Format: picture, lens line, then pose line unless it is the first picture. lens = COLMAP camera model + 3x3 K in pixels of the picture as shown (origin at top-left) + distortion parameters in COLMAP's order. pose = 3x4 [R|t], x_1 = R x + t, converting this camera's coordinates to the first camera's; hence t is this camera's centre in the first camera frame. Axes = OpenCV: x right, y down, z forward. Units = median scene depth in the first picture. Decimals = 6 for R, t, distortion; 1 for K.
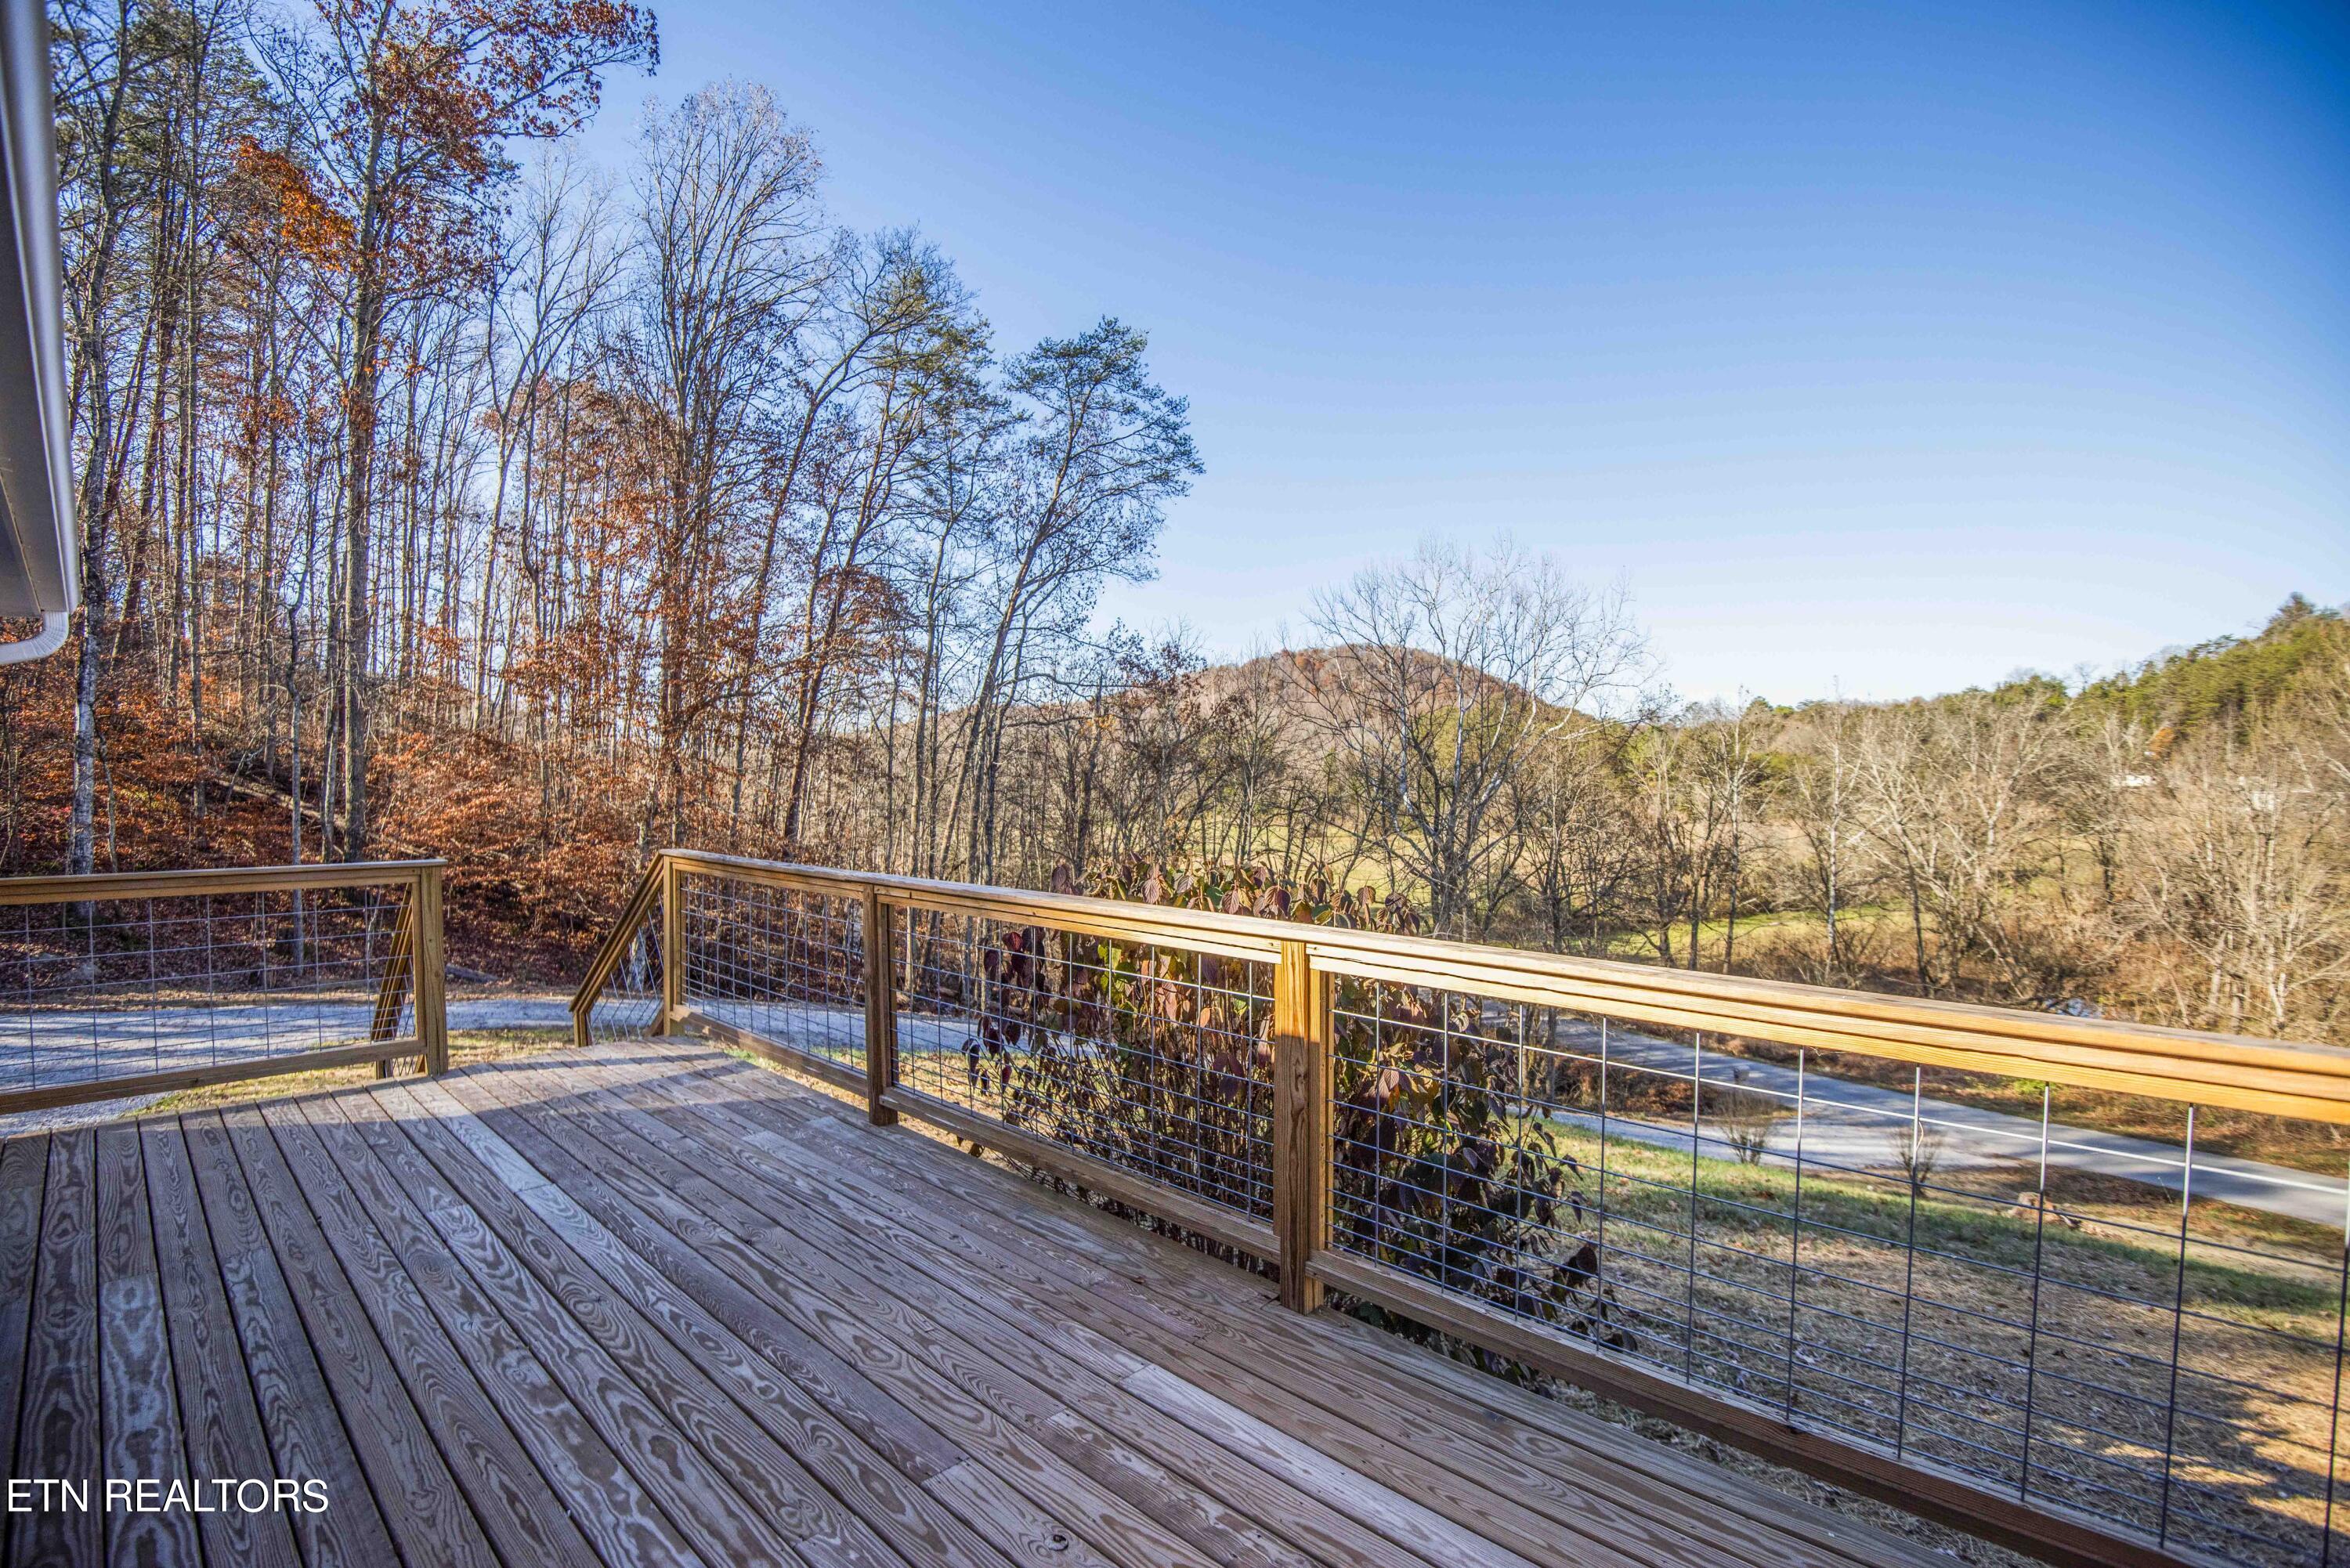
lens RADIAL K [[1105.6, 0, 1175.0], [0, 1105.6, 784.0], [0, 0, 1]] dist [-0.038649, -0.000067]
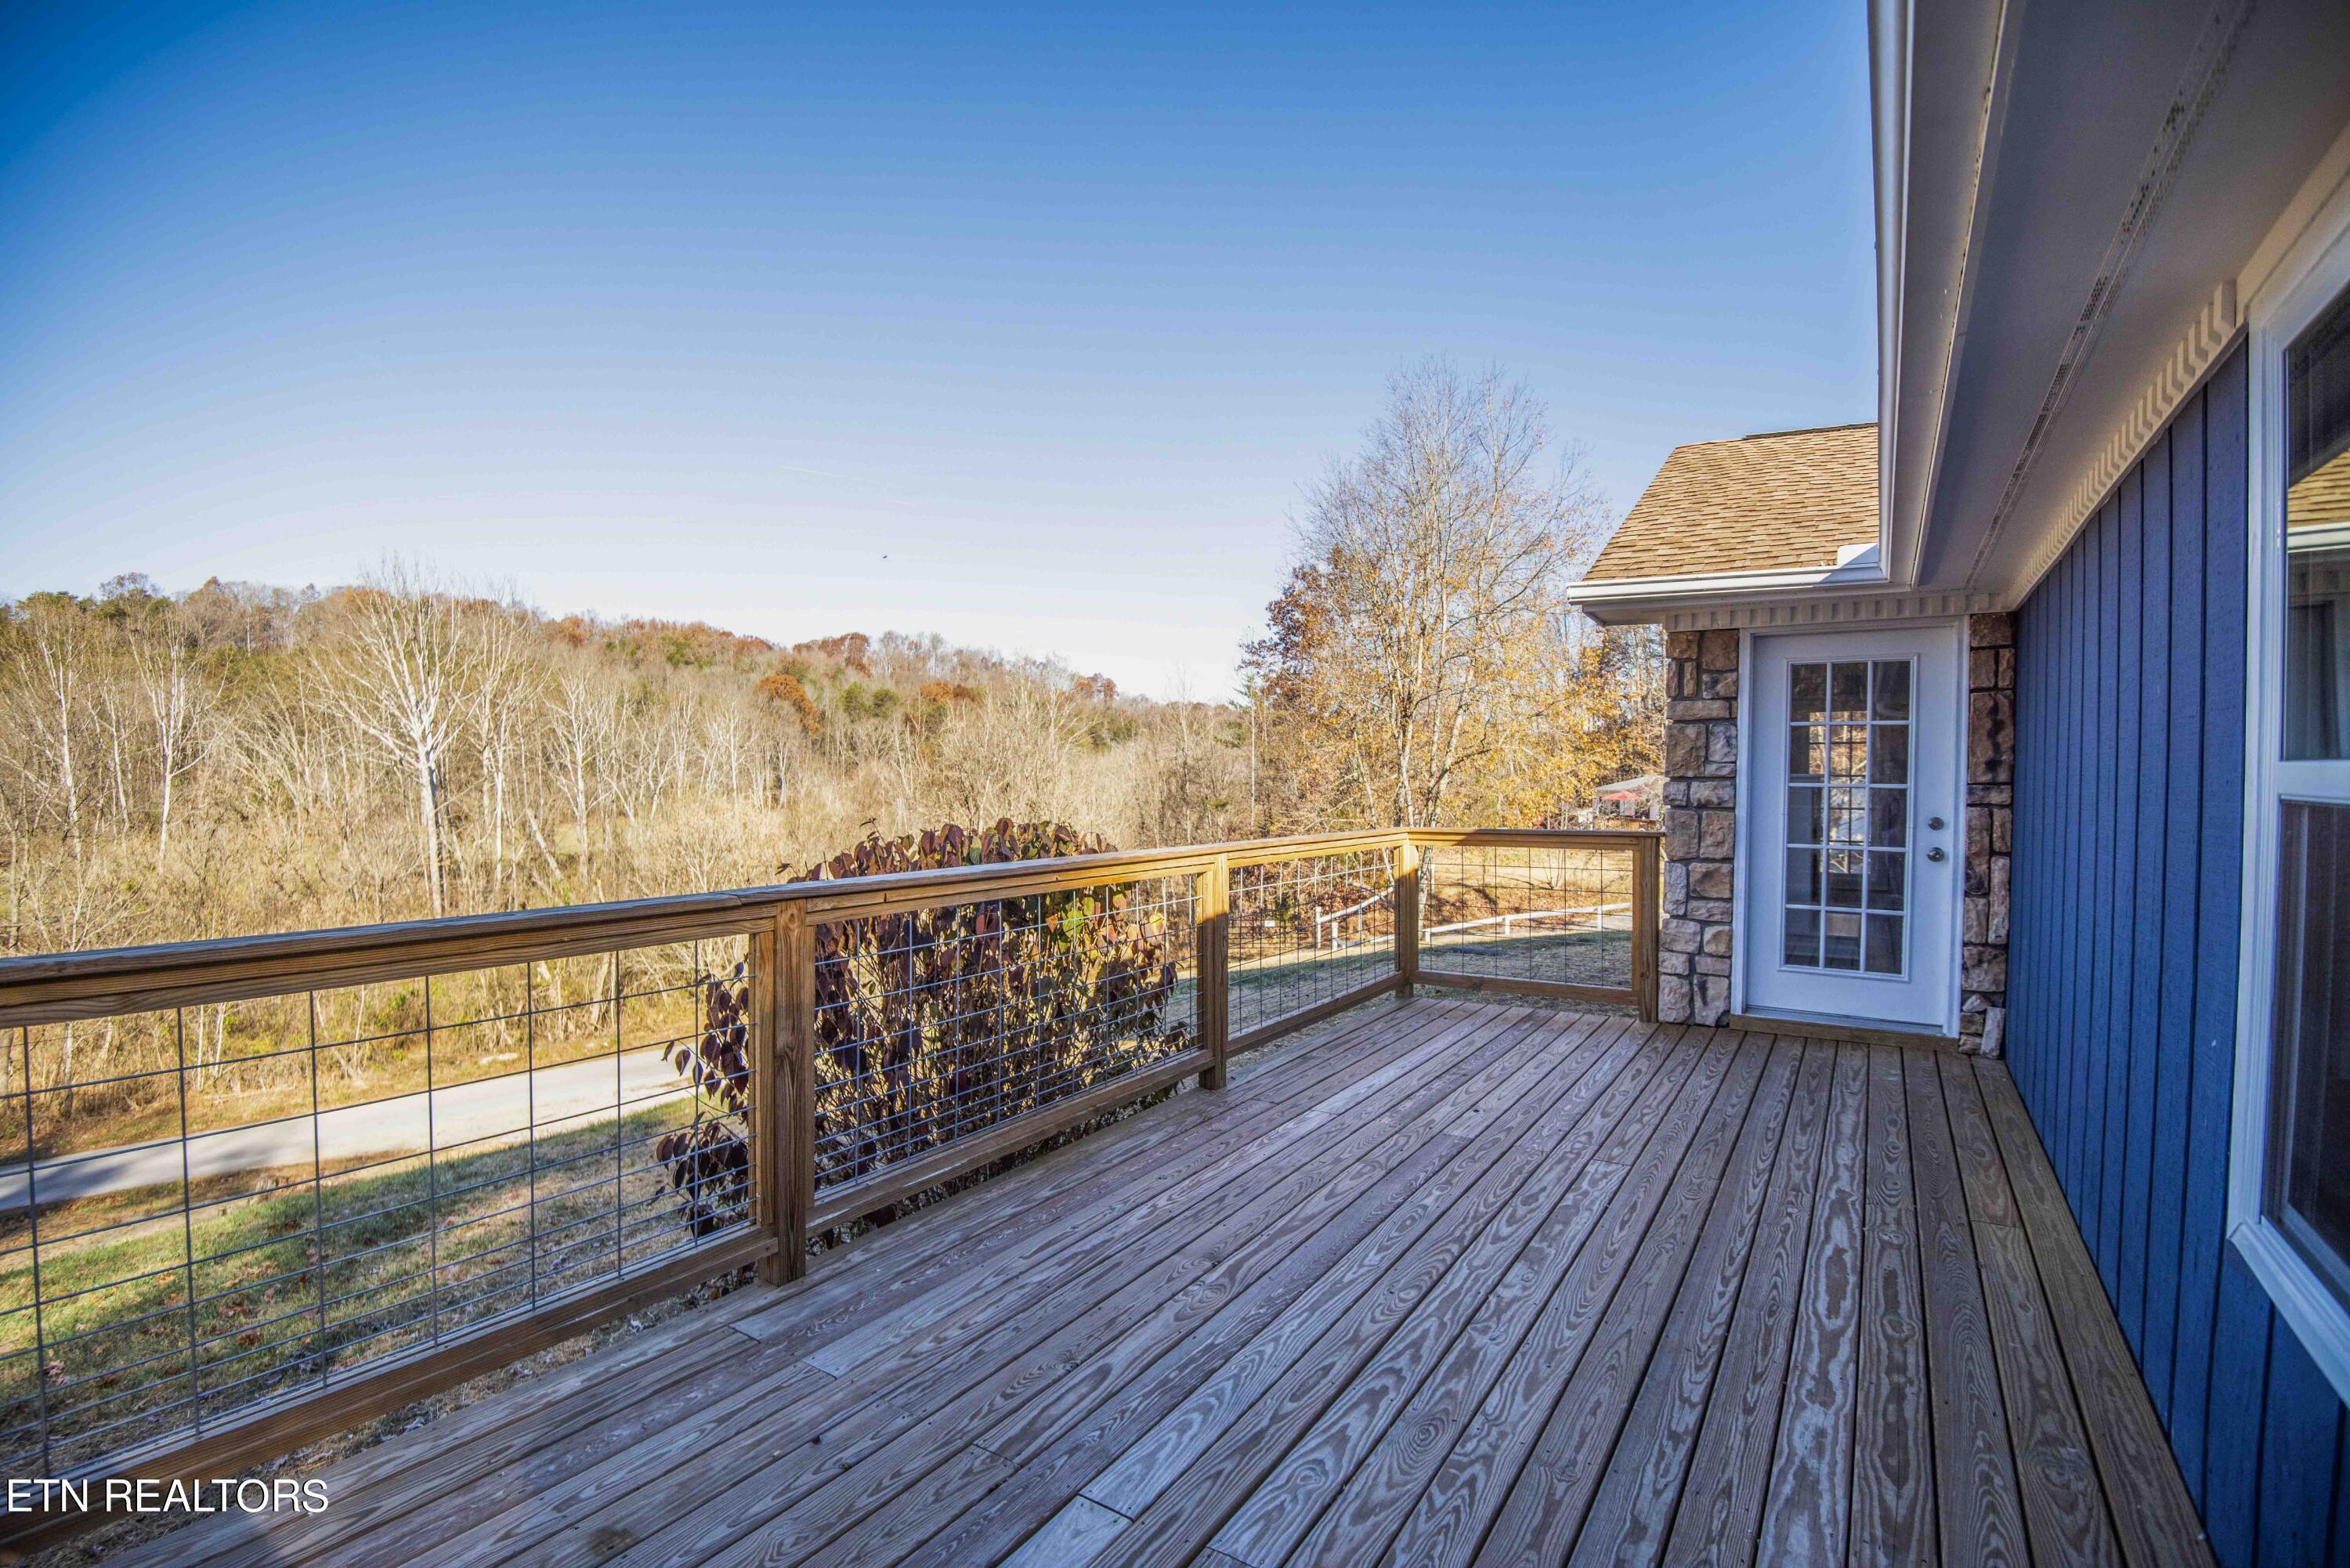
lens RADIAL K [[1071.9, 0, 1172.7], [0, 1071.9, 802.3], [0, 0, 1]] dist [-0.008225, -0.020010]
pose [[-0.189235, -0.022850, 0.981666, -1.565532], [0.010100, 0.999631, 0.025215, 0.028054], [-0.981880, 0.014687, -0.188934, 1.518945]]
